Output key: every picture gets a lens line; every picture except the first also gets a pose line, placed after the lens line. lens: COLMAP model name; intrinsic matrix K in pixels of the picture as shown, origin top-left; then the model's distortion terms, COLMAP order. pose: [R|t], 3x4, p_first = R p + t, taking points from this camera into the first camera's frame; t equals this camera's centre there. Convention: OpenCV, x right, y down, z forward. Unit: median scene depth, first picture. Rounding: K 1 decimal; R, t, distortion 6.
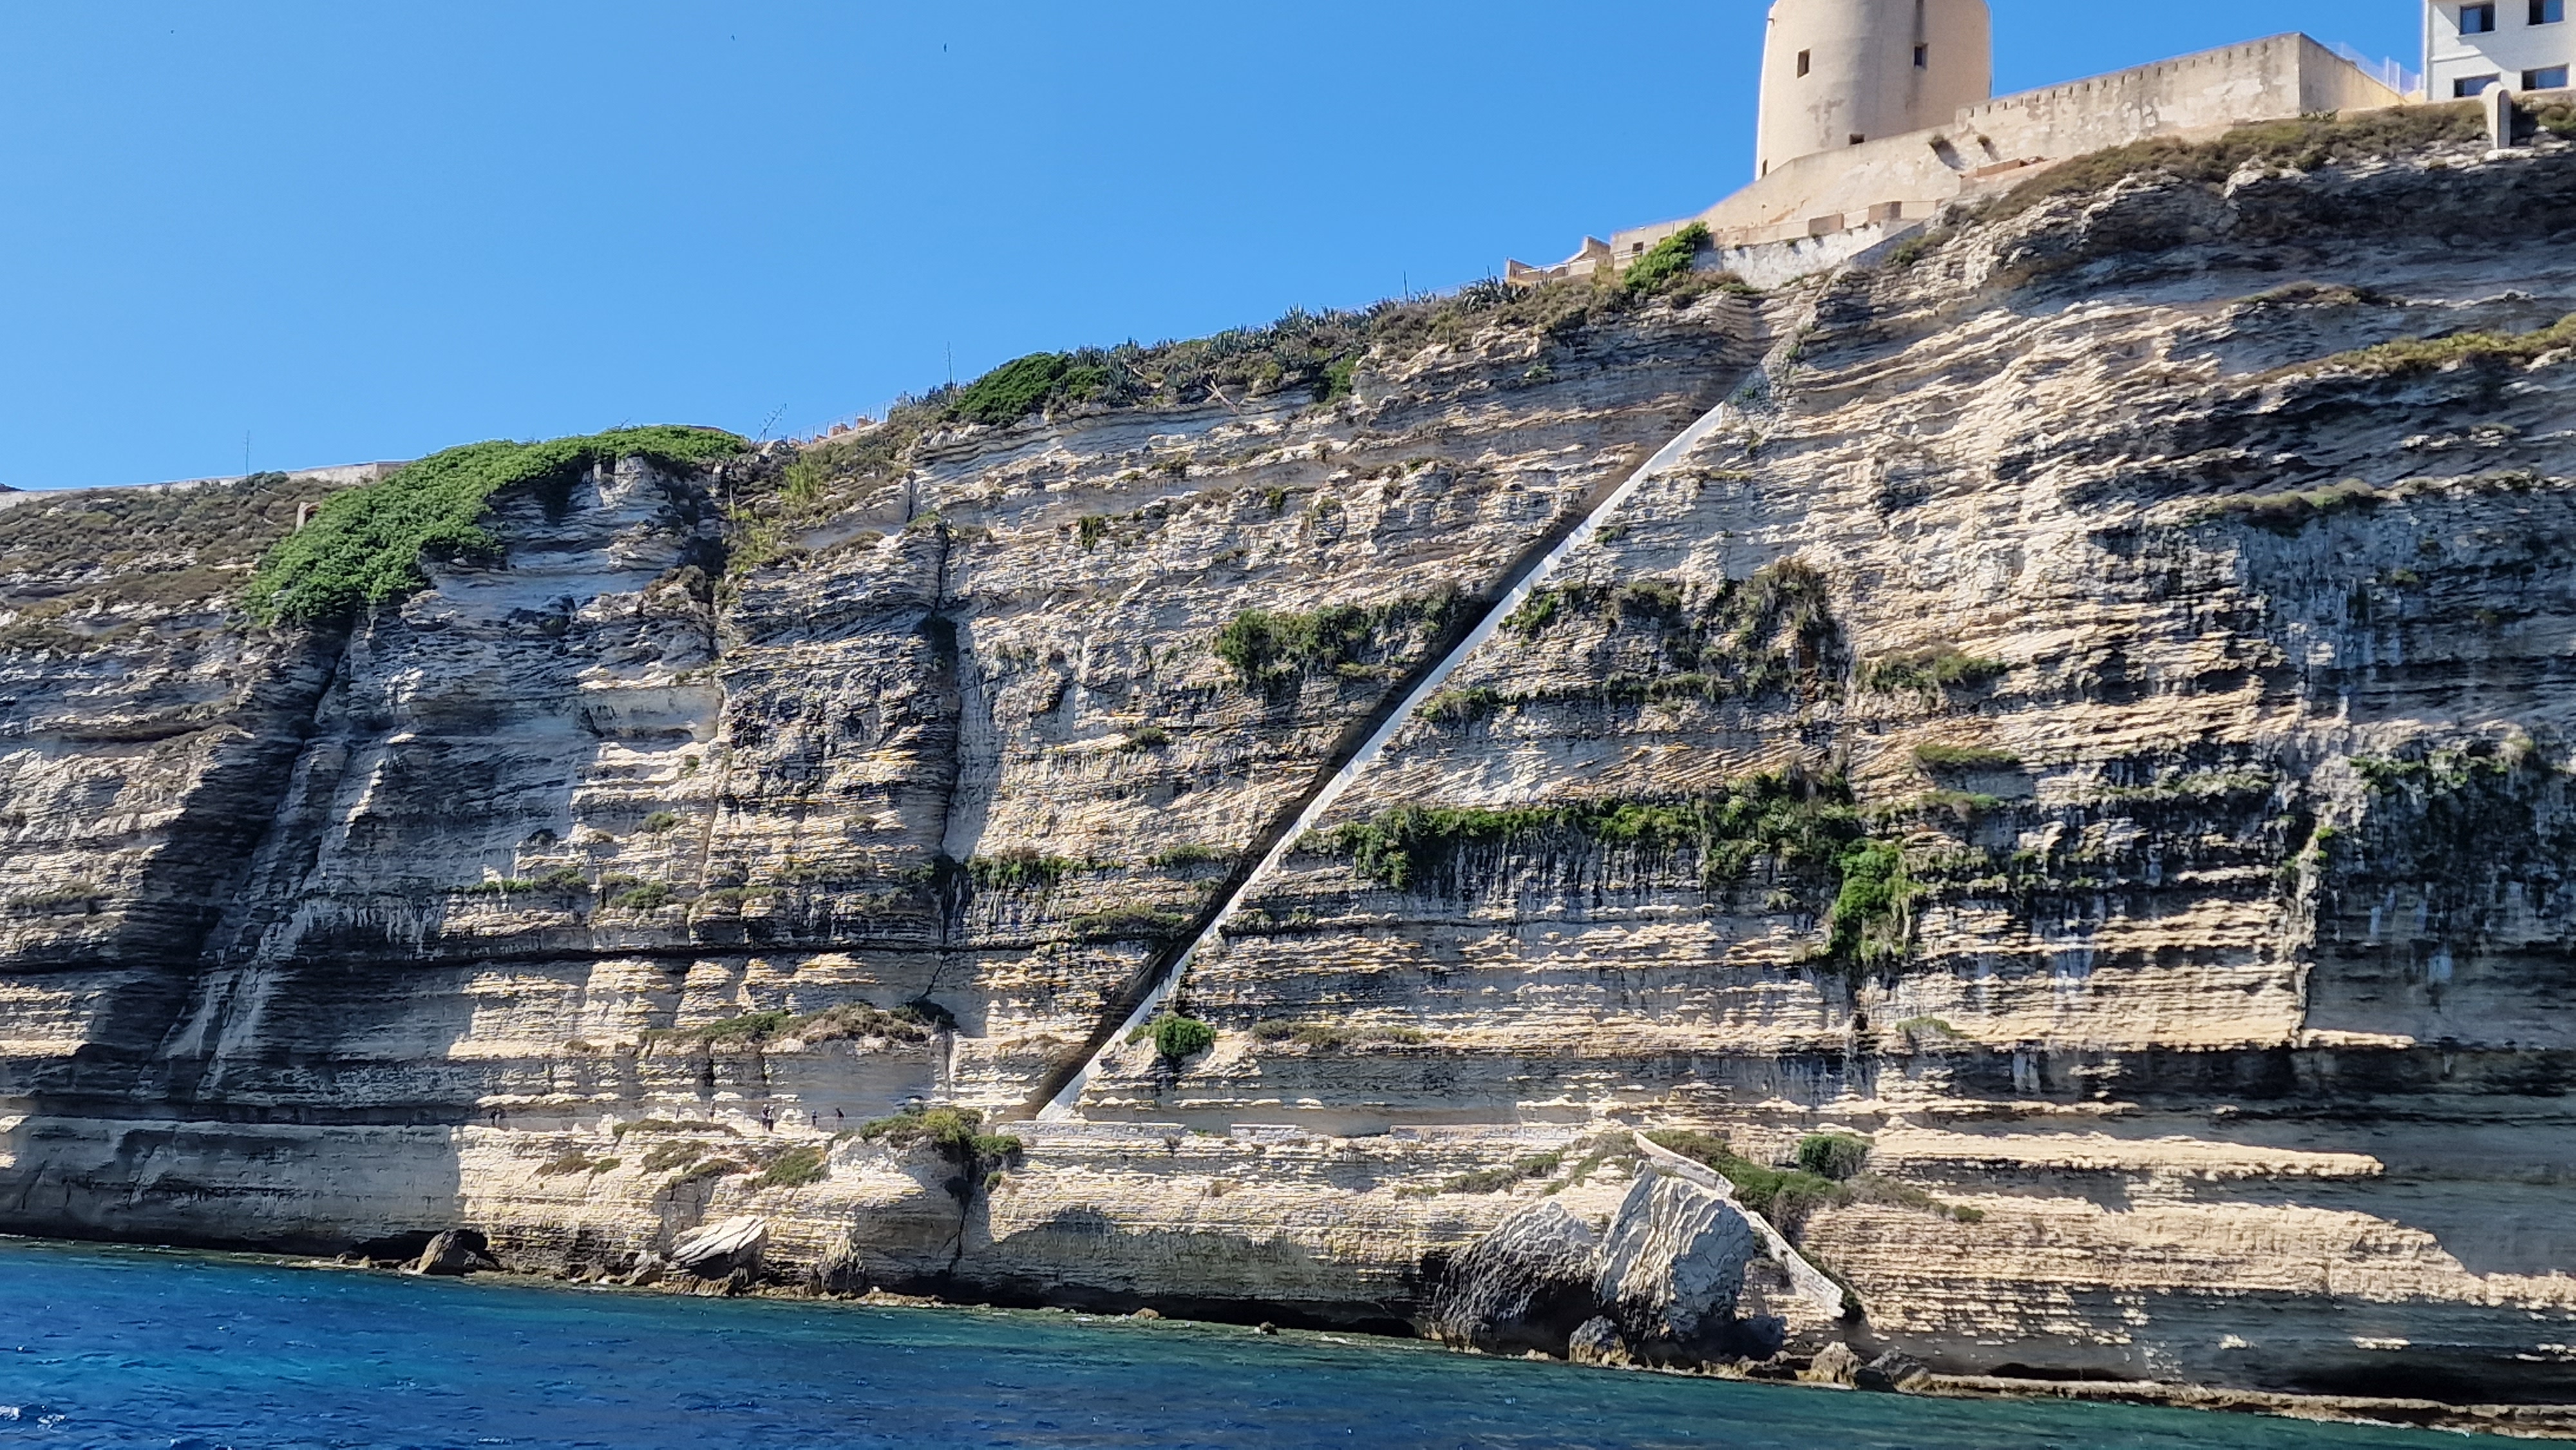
lens RADIAL K [[3133.2, 0, 1288.0], [0, 3133.2, 725.0], [0, 0, 1]] dist [0.234737, -0.599073]
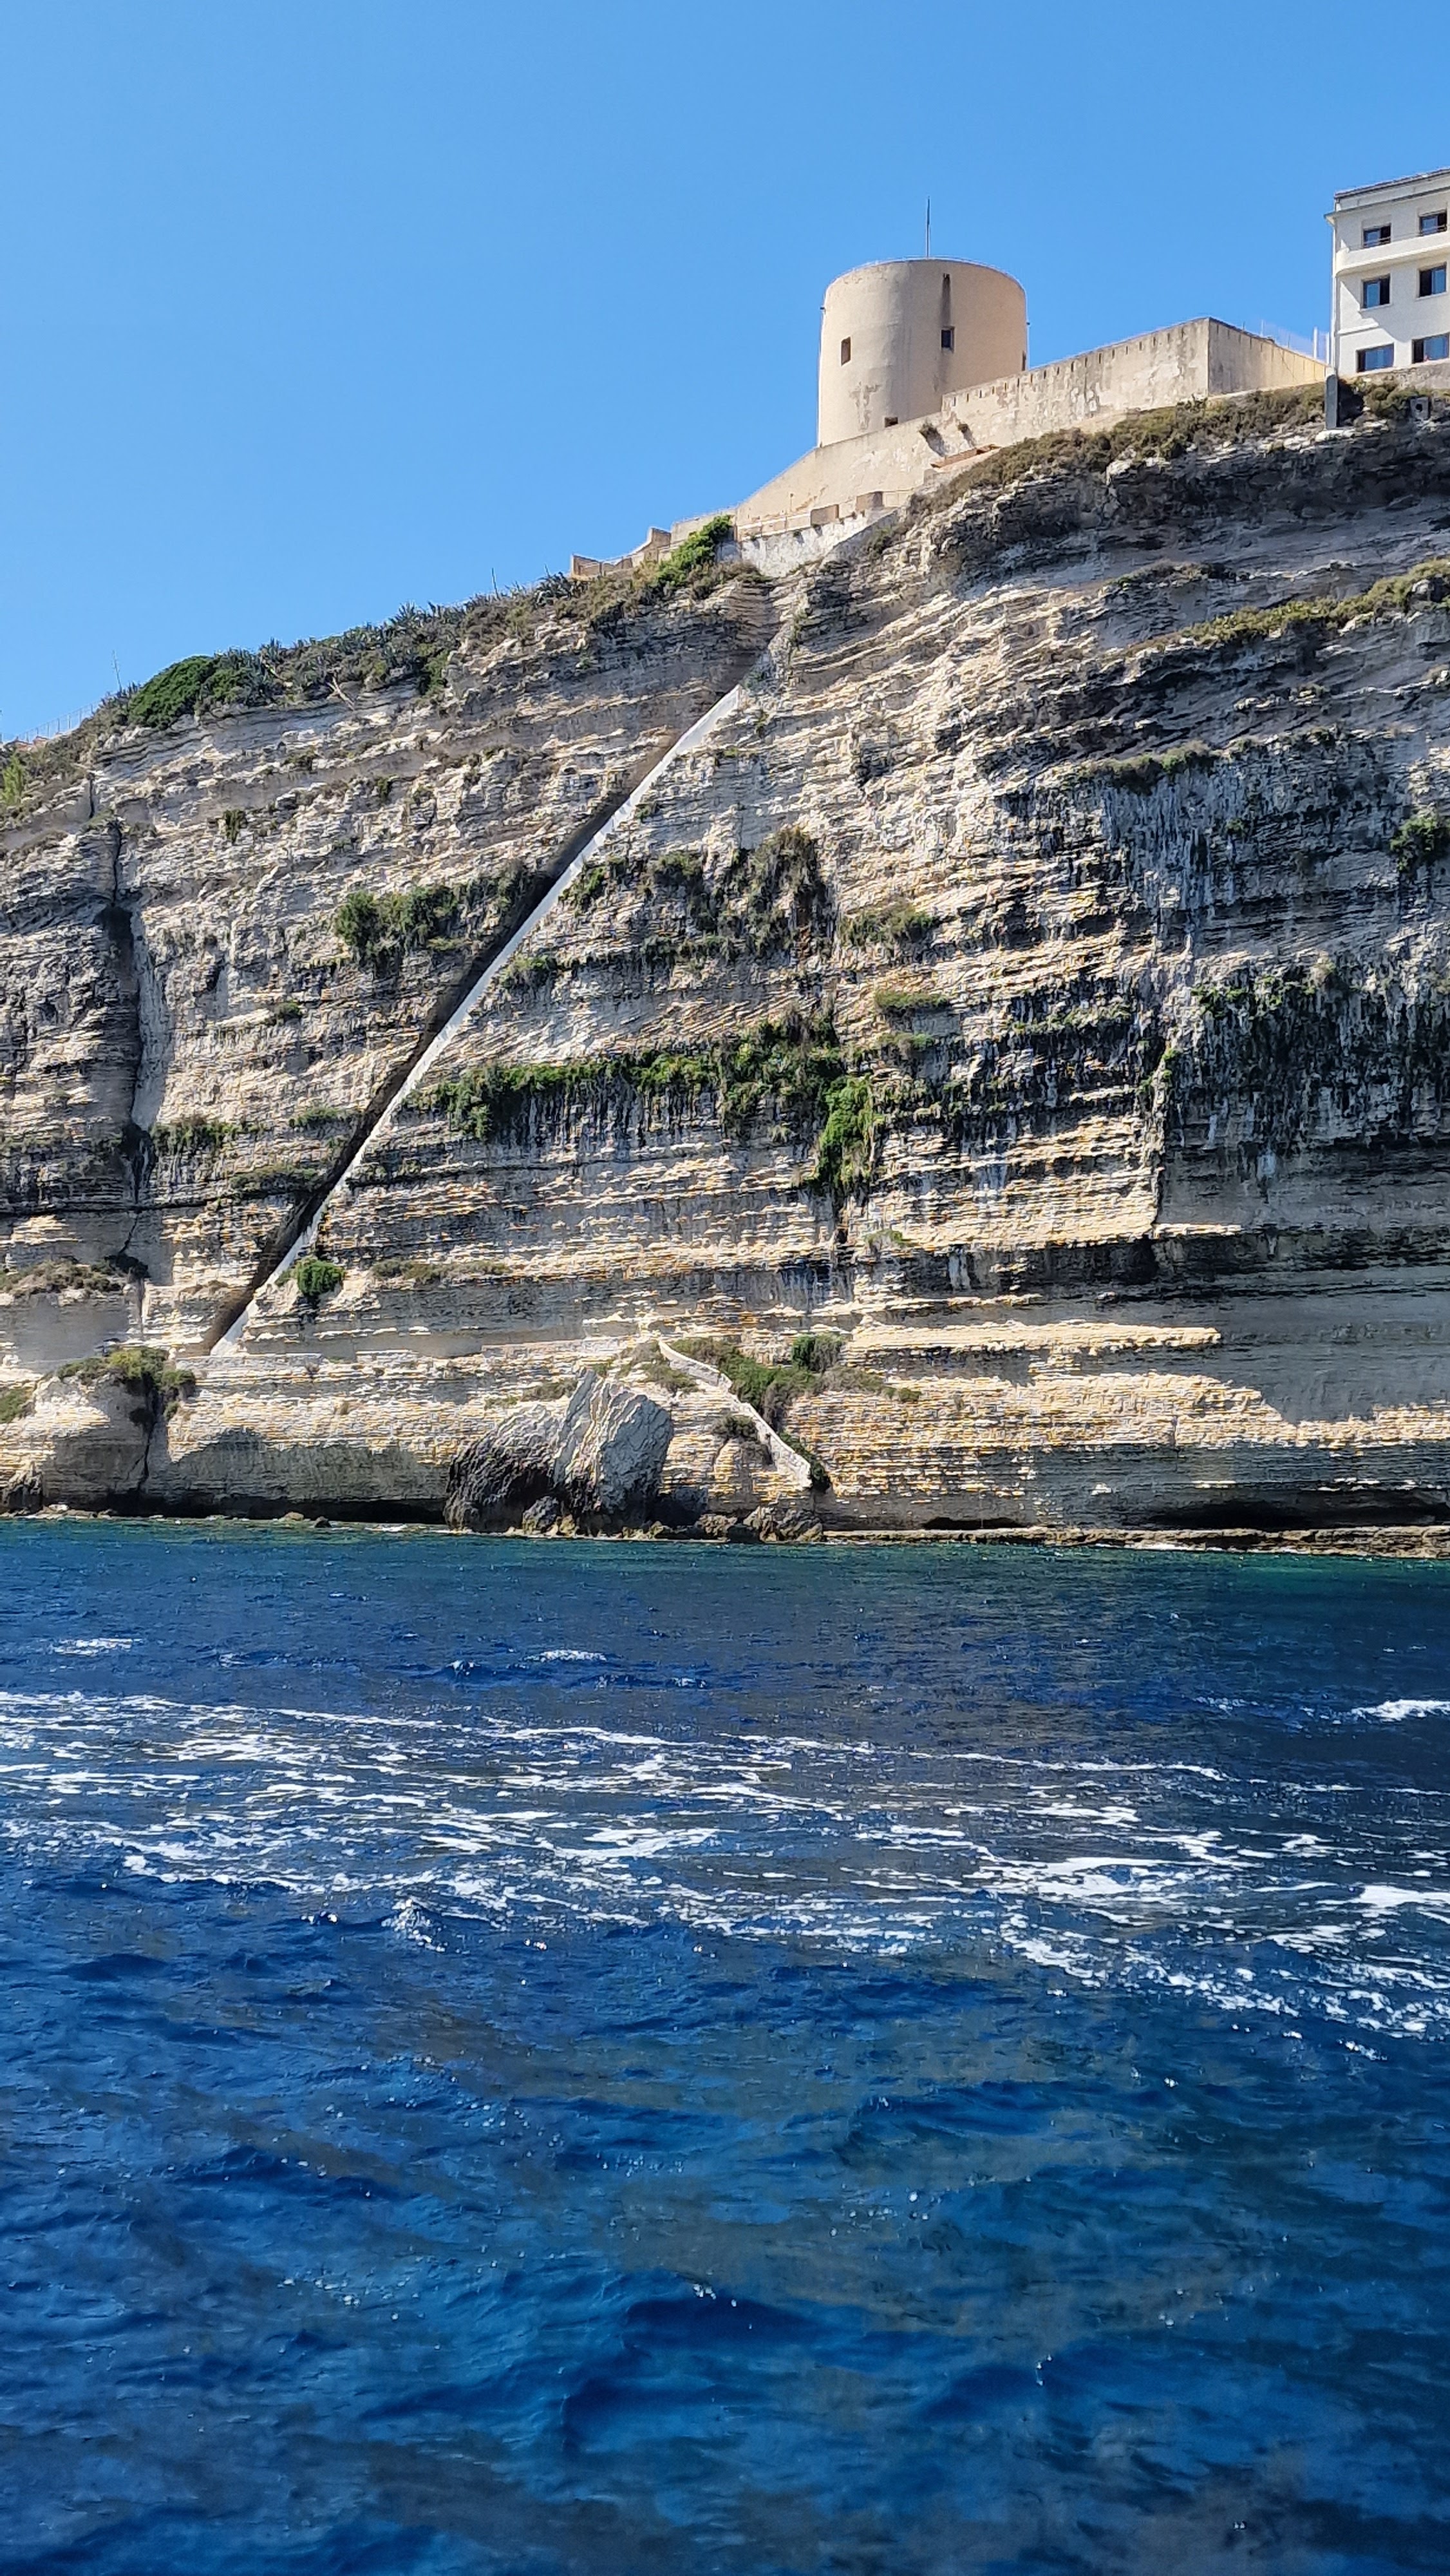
lens RADIAL K [[3133.2, 0, 725.0], [0, 3133.2, 1288.0], [0, 0, 1]] dist [0.234737, -0.599073]
pose [[0.997590, -0.049849, -0.048257, 0.171908], [0.054806, 0.992689, 0.107540, -0.011168], [0.042544, -0.109926, 0.993029, -0.124231]]
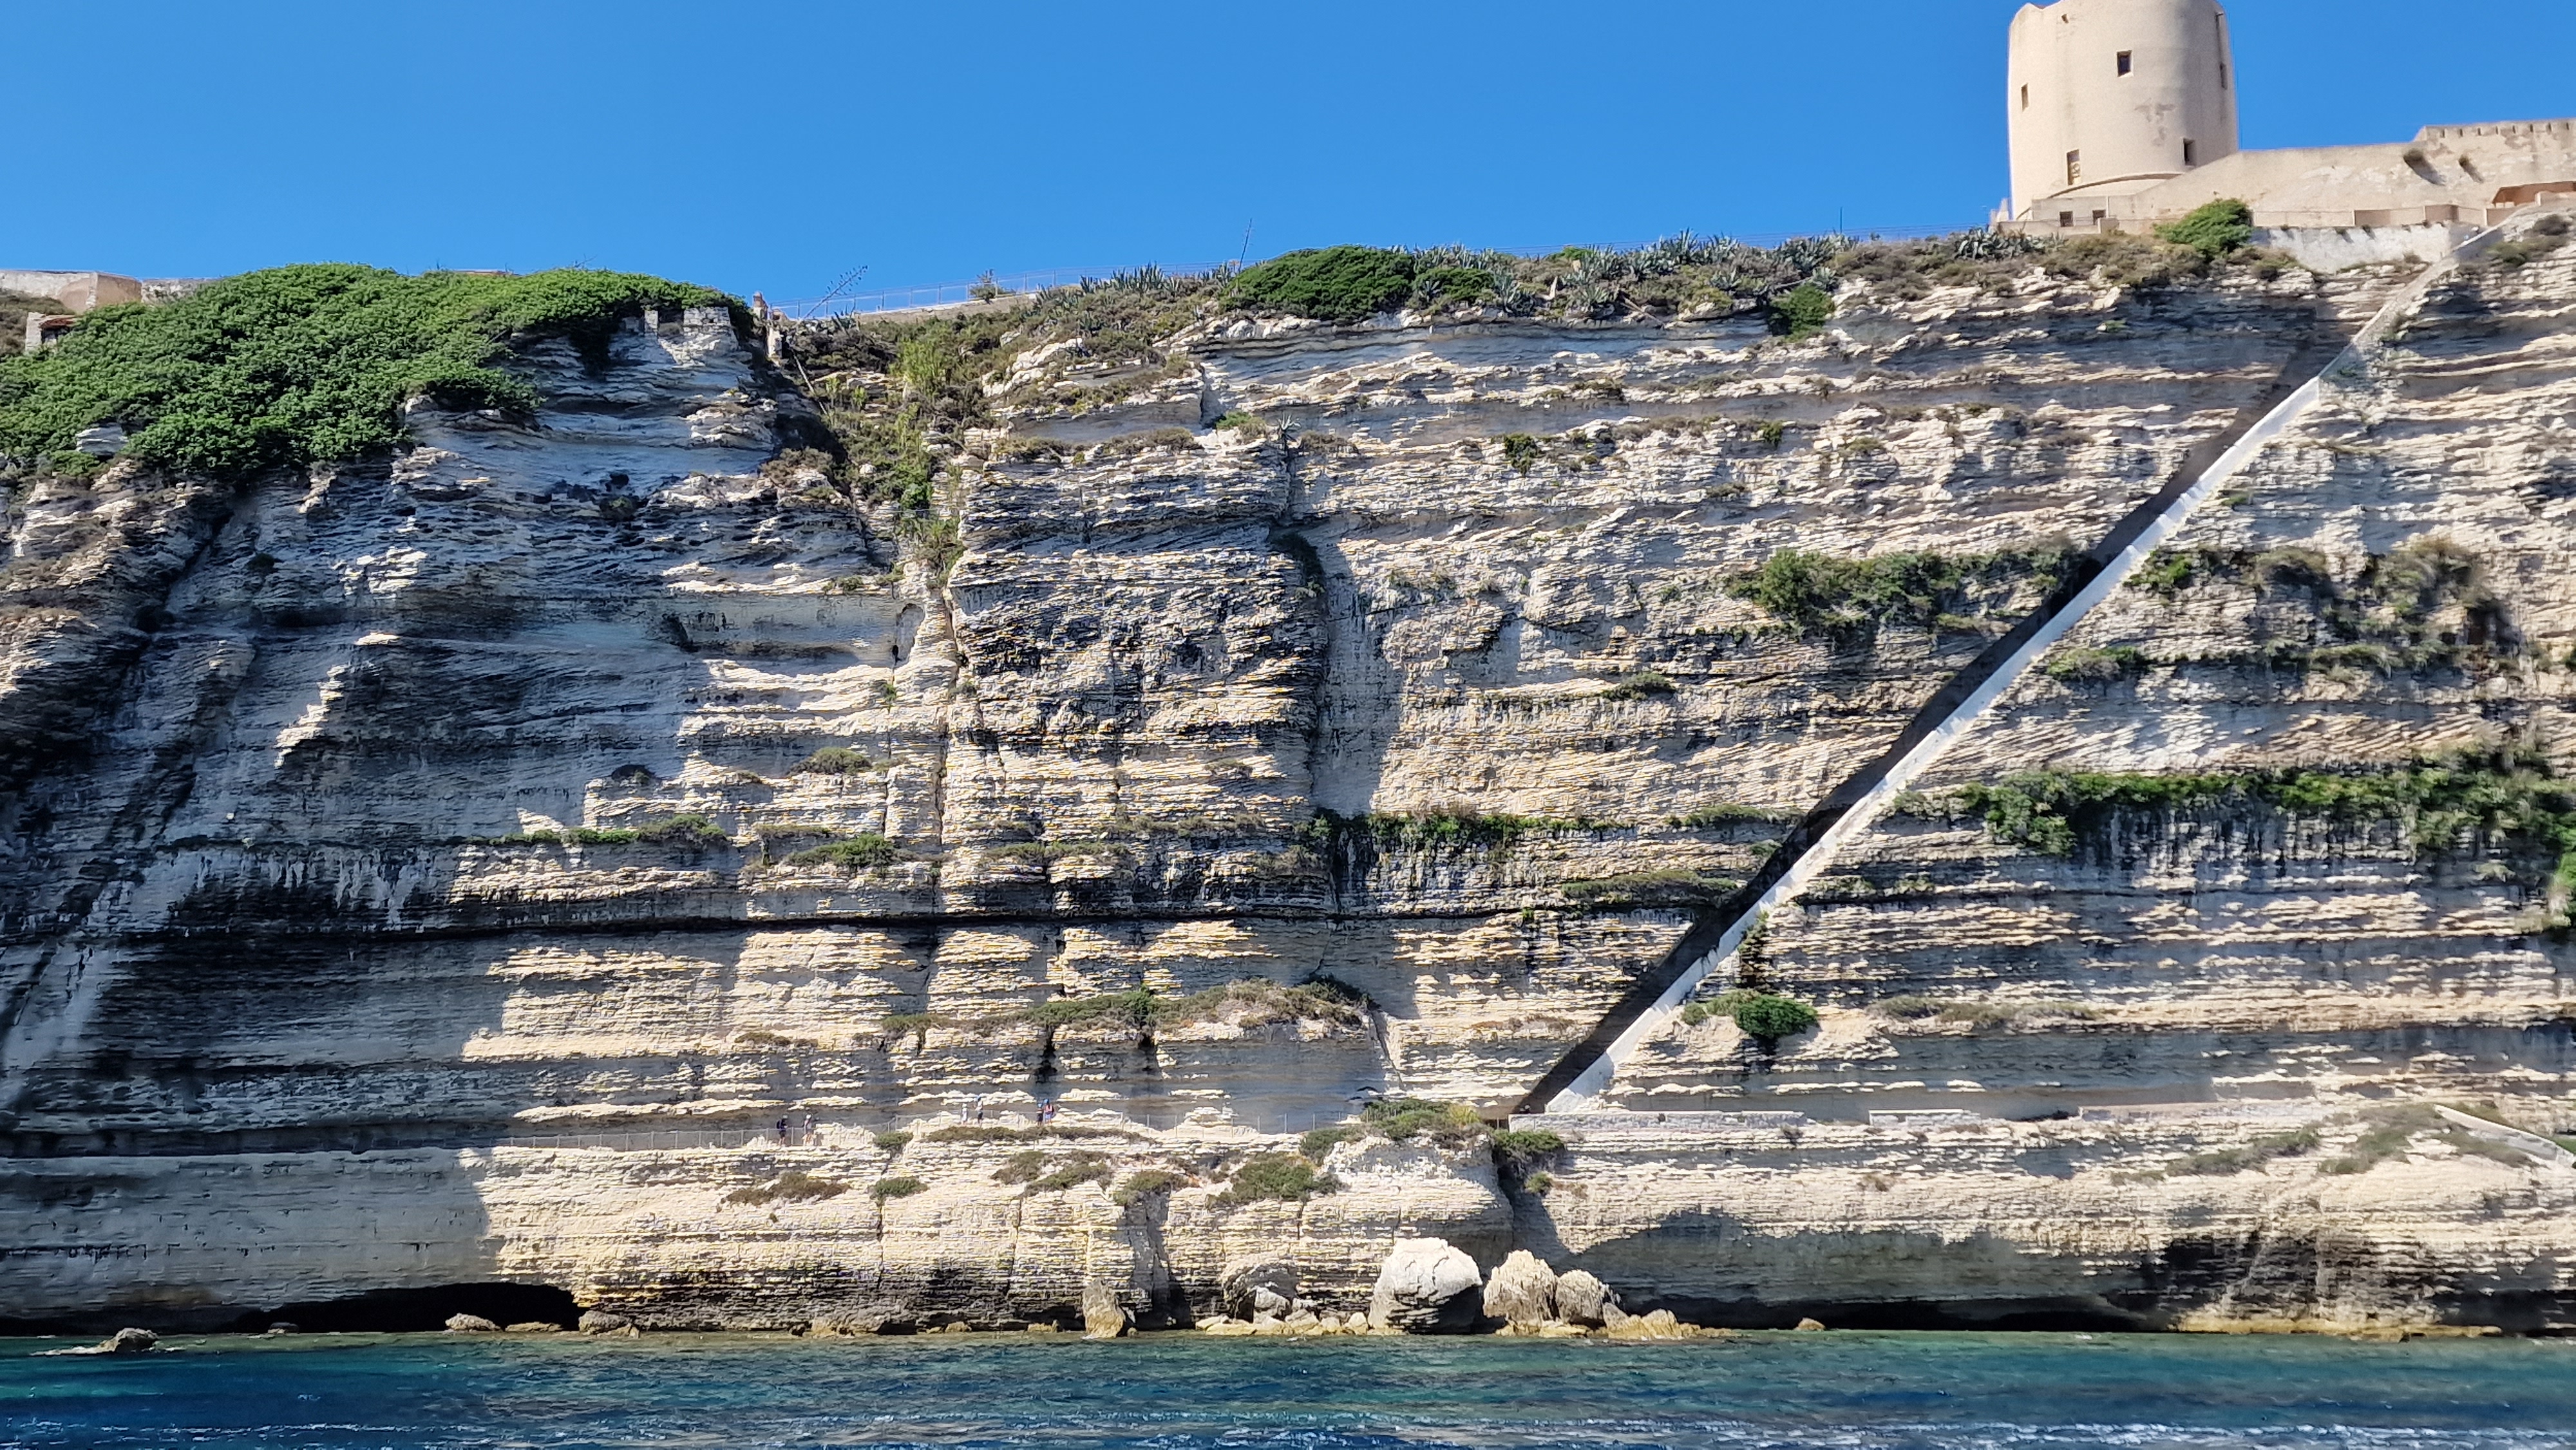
lens RADIAL K [[2698.8, 0, 1285.4], [0, 2698.8, 737.0], [0, 0, 1]] dist [0.207924, -0.444305]
pose [[0.827898, 0.037748, 0.559606, -0.608942], [-0.039461, 0.999180, -0.009019, 0.032562], [-0.559488, -0.014616, 0.828710, 0.441624]]
